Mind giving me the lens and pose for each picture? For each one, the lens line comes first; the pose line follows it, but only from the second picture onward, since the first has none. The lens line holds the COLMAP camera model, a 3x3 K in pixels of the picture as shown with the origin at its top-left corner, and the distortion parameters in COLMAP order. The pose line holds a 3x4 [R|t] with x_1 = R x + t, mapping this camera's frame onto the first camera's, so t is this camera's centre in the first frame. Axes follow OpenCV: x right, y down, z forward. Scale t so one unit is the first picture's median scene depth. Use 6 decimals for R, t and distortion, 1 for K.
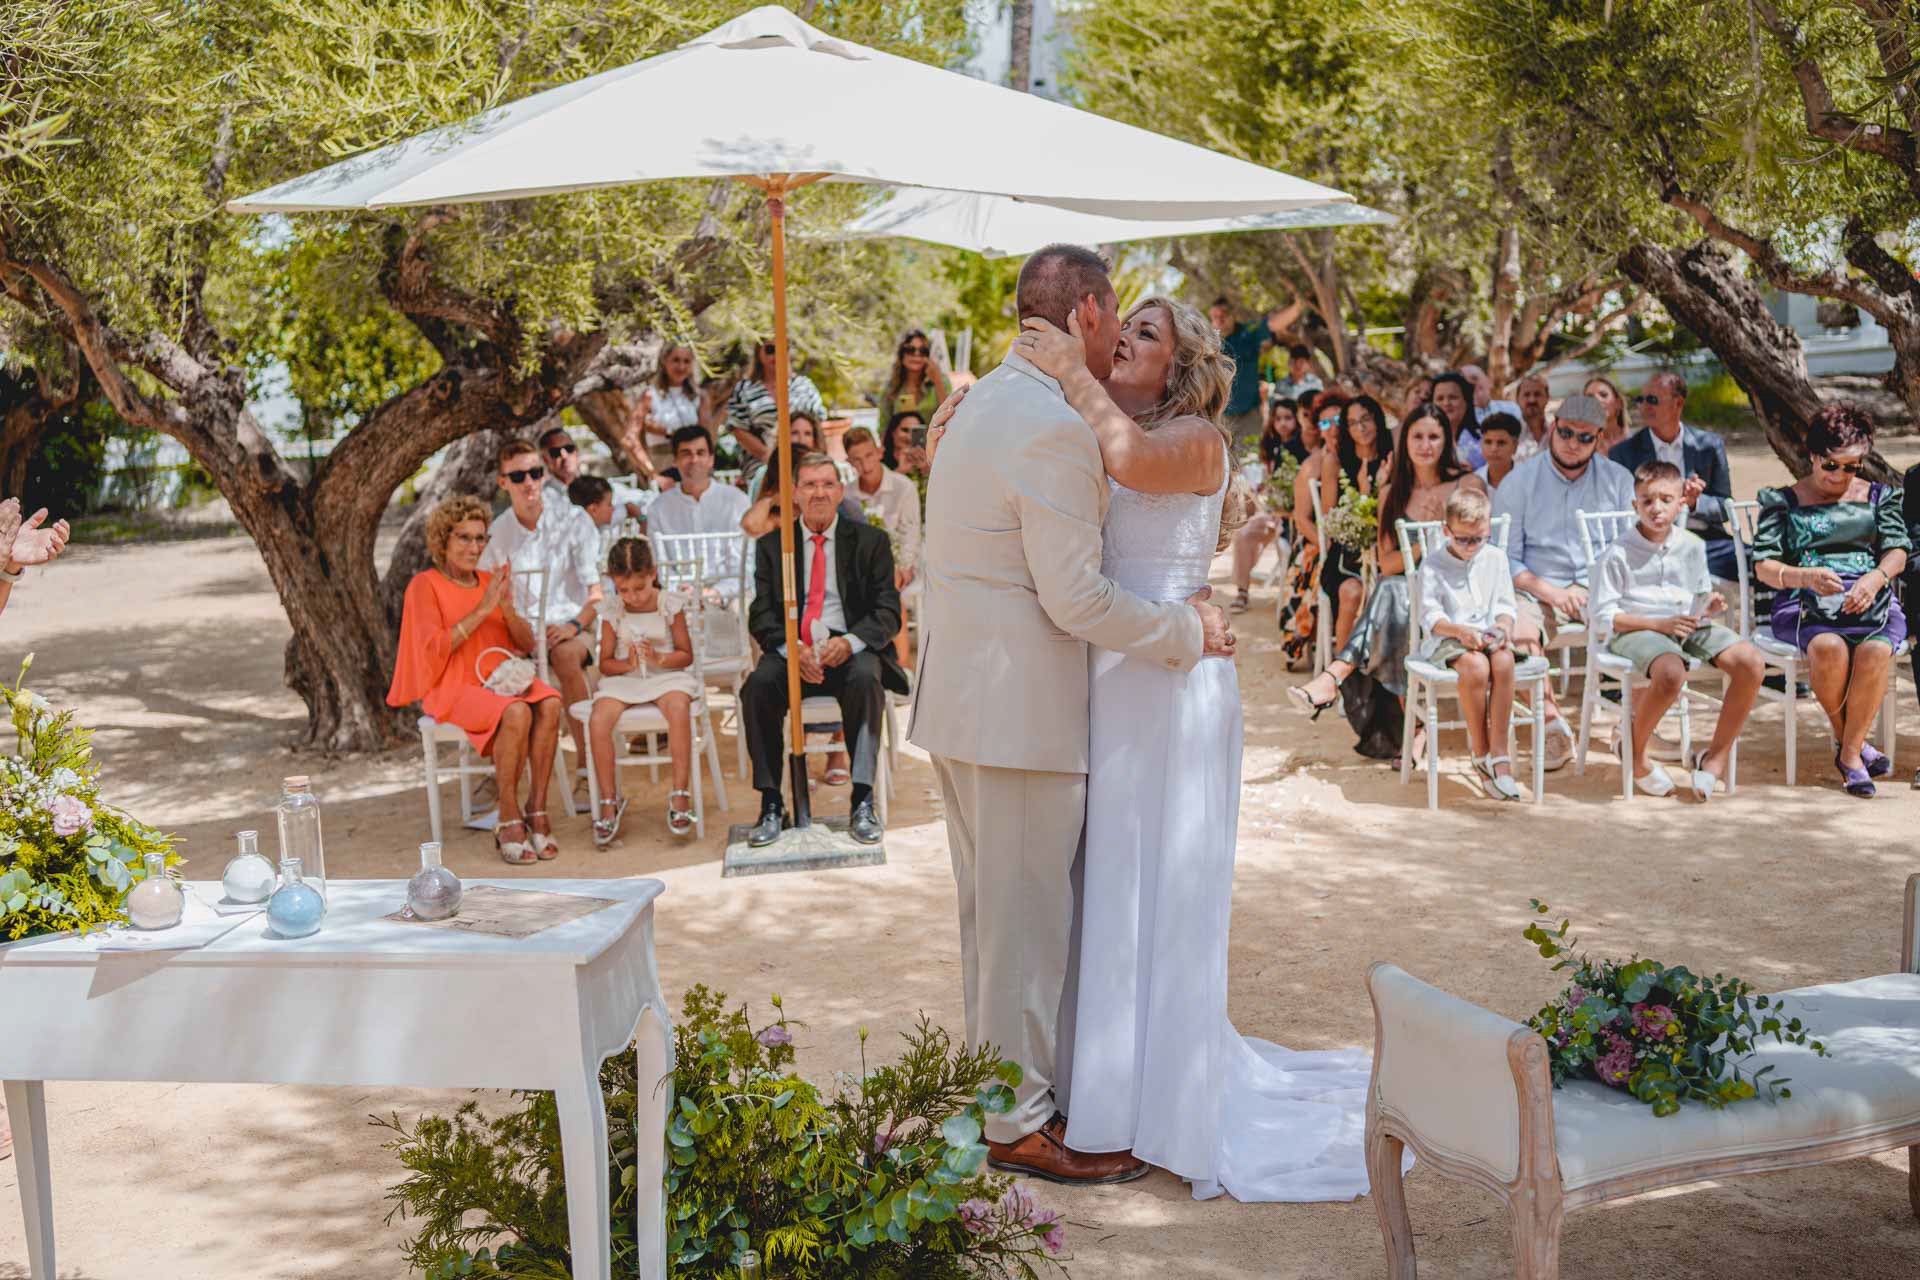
lens RADIAL K [[1923.4, 0, 960.0], [0, 1923.4, 640.0], [0, 0, 1]] dist [-0.042254, 0.000342]
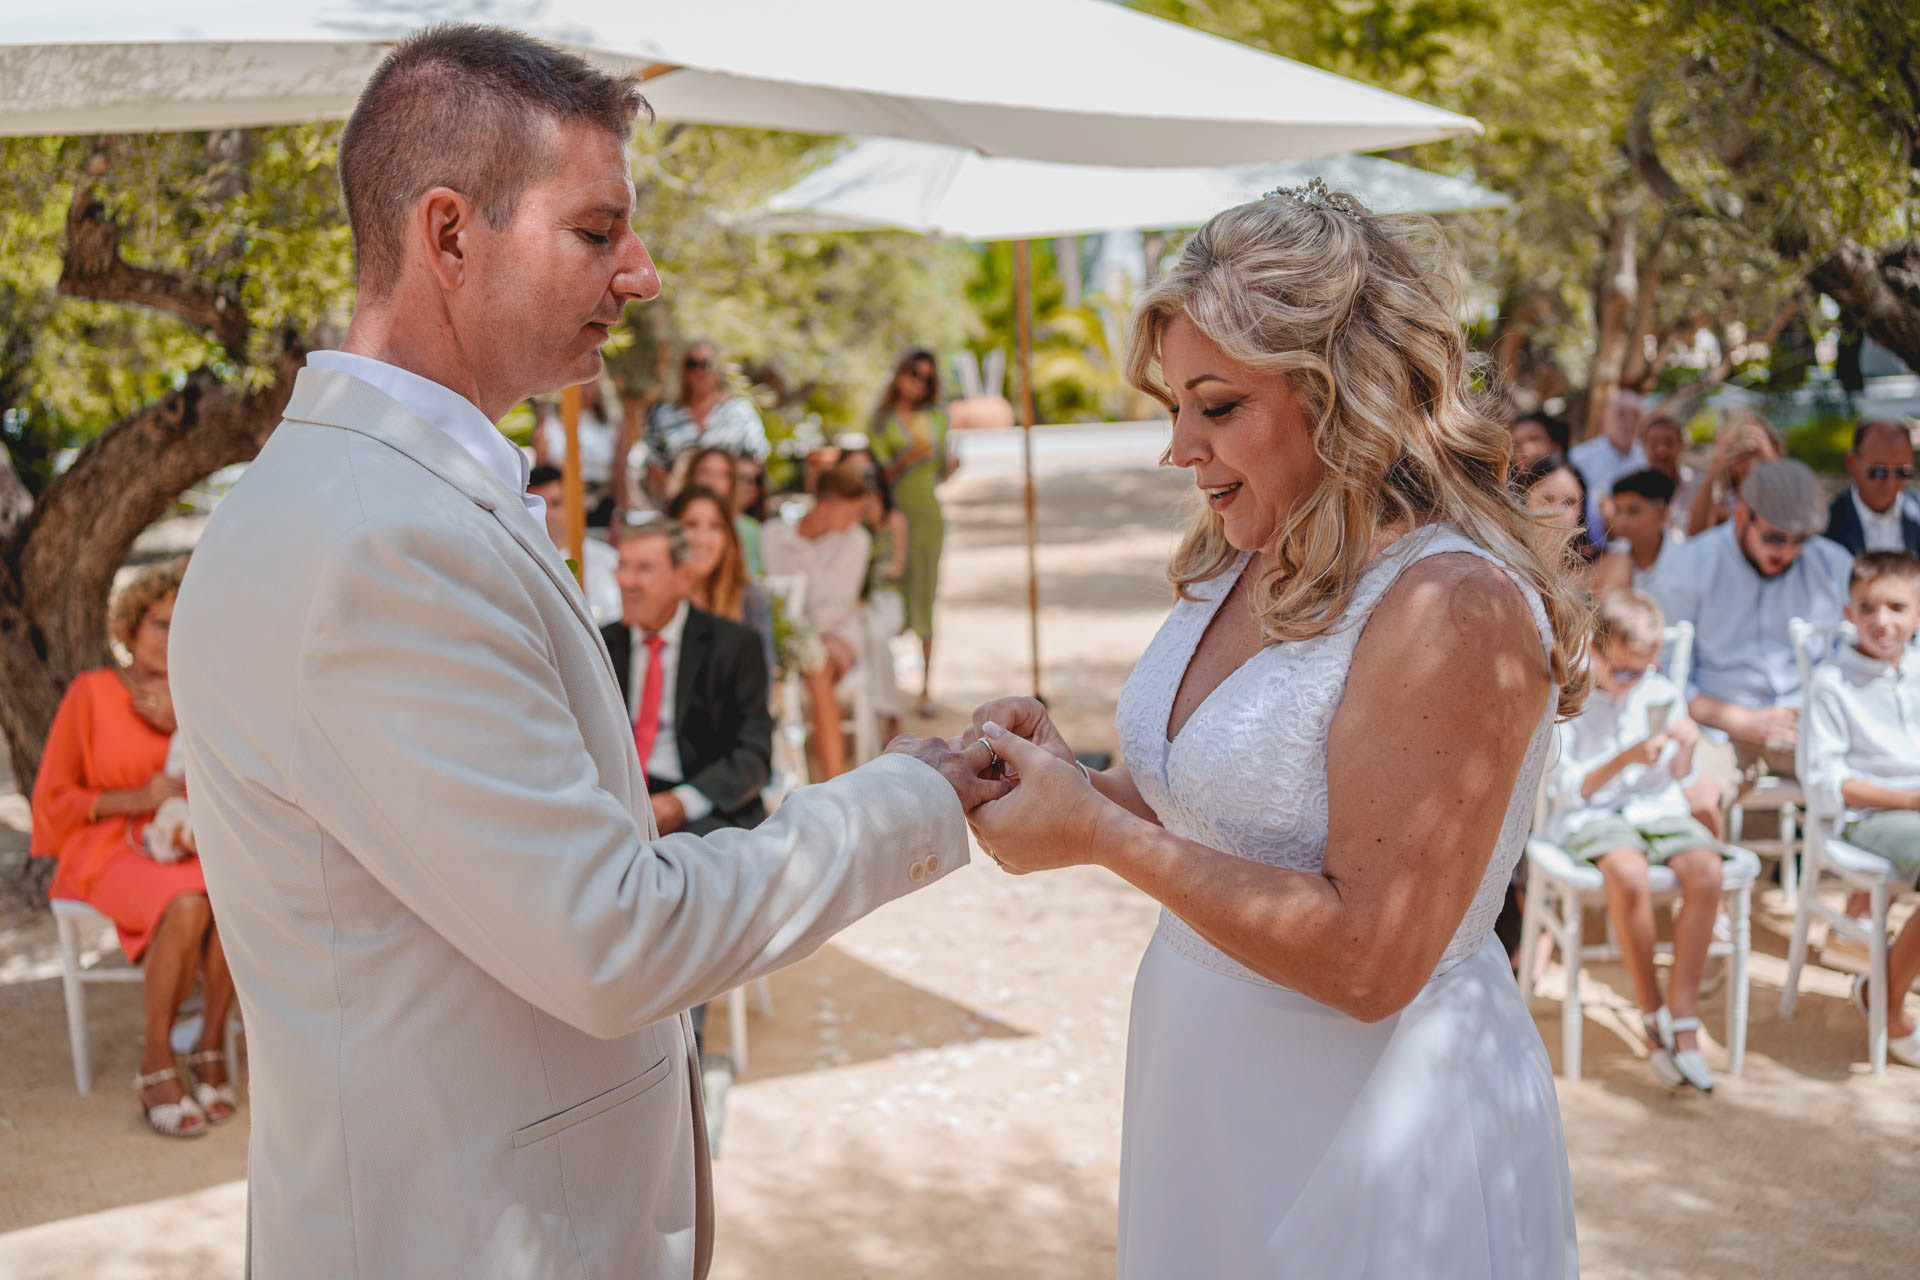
lens RADIAL K [[1938.9, 0, 962.5], [0, 1938.9, 617.5], [0, 0, 1]] dist [-0.000503, 0.013672]
pose [[0.999557, 0.018281, -0.023487, 0.040727], [-0.018871, 0.999506, -0.025145, -0.036952], [0.023015, 0.025577, 0.999408, 0.257075]]
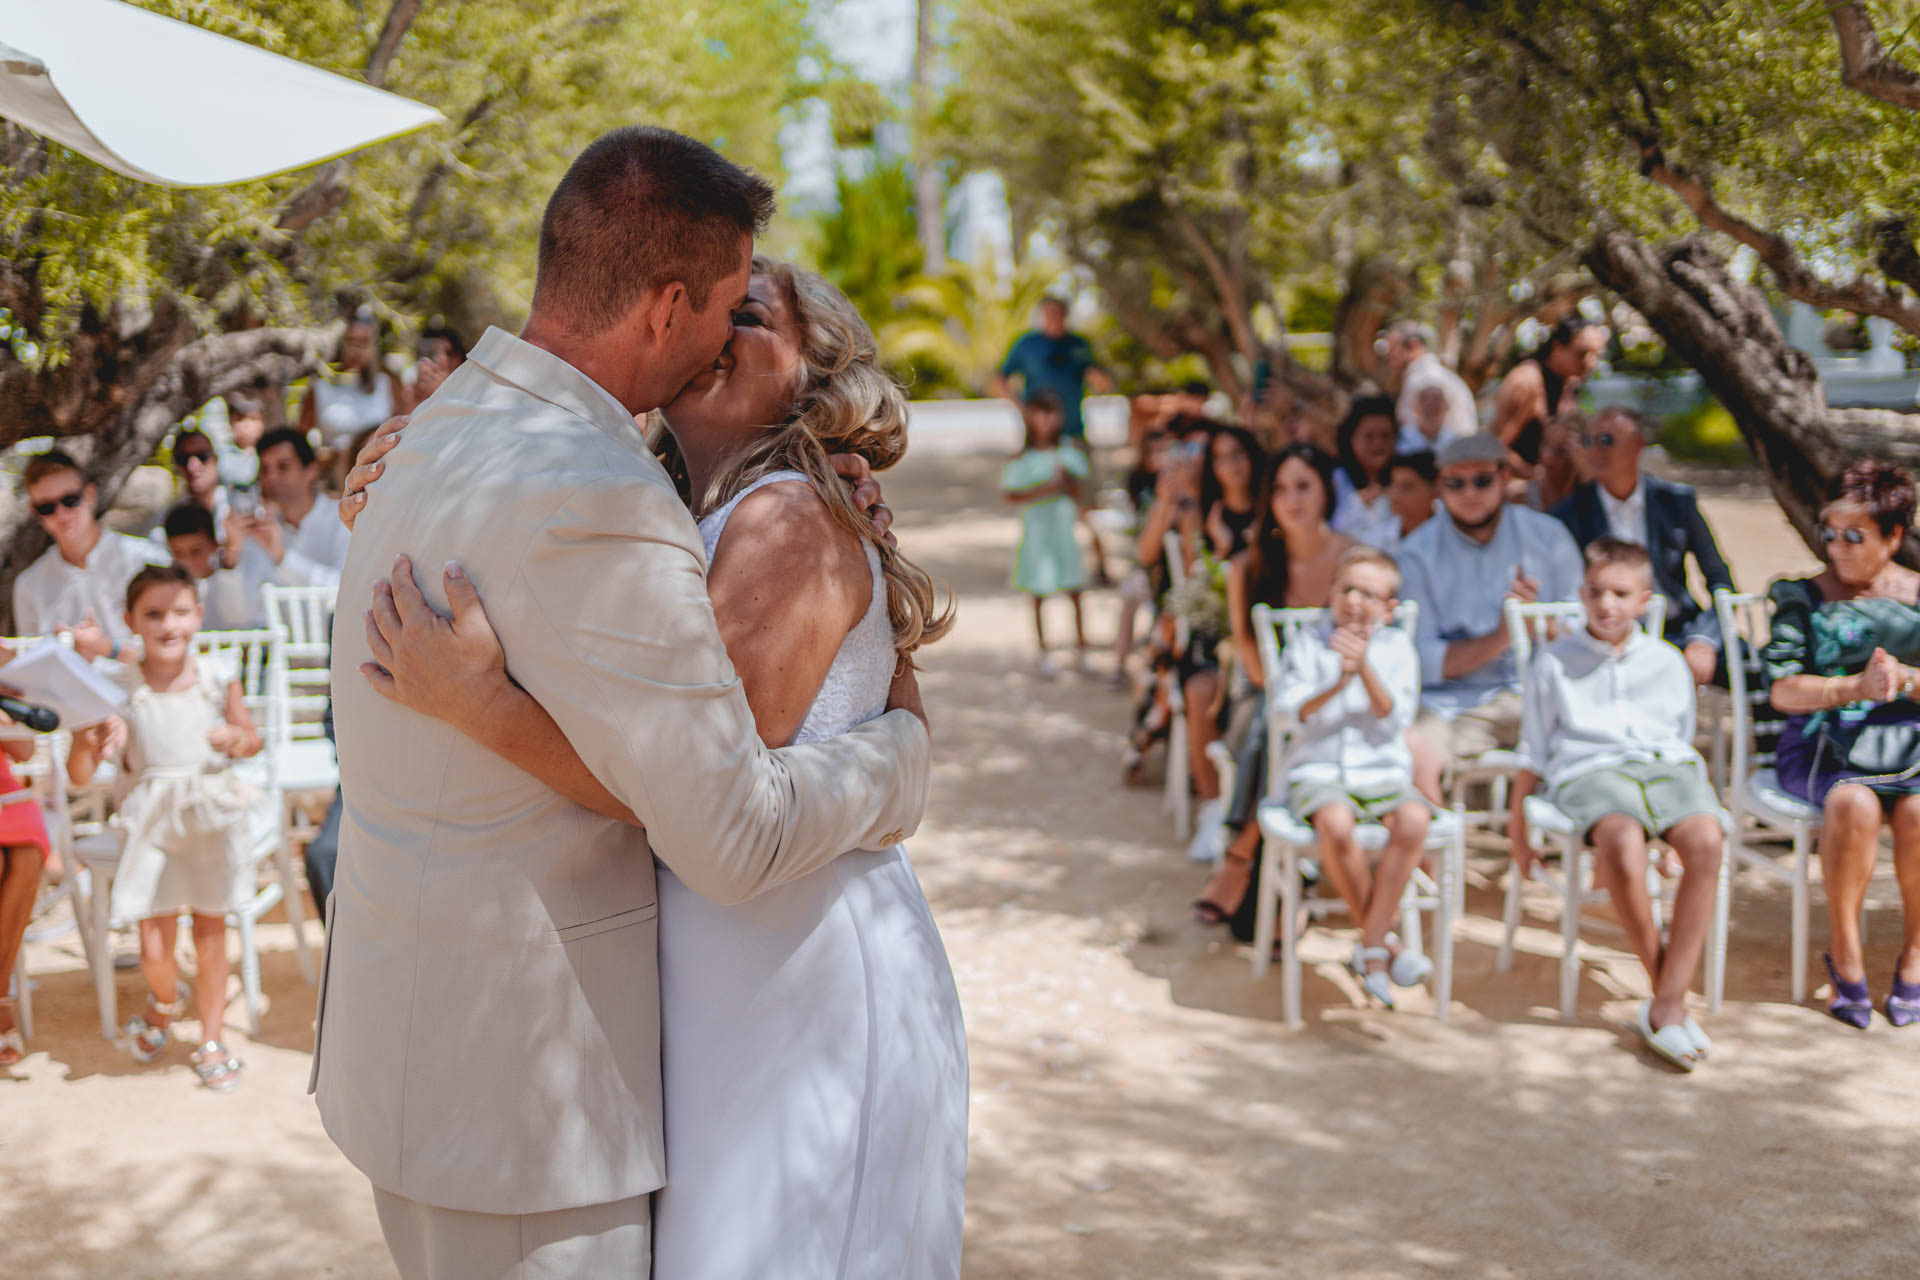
lens RADIAL K [[2107.7, 0, 928.0], [0, 2107.7, 641.4], [0, 0, 1]] dist [0.010940, 0.001140]
pose [[0.999276, 0.026650, 0.027146, 0.068066], [-0.026361, 0.999592, -0.010958, -0.030716], [-0.027427, 0.010235, 0.999571, 0.174919]]
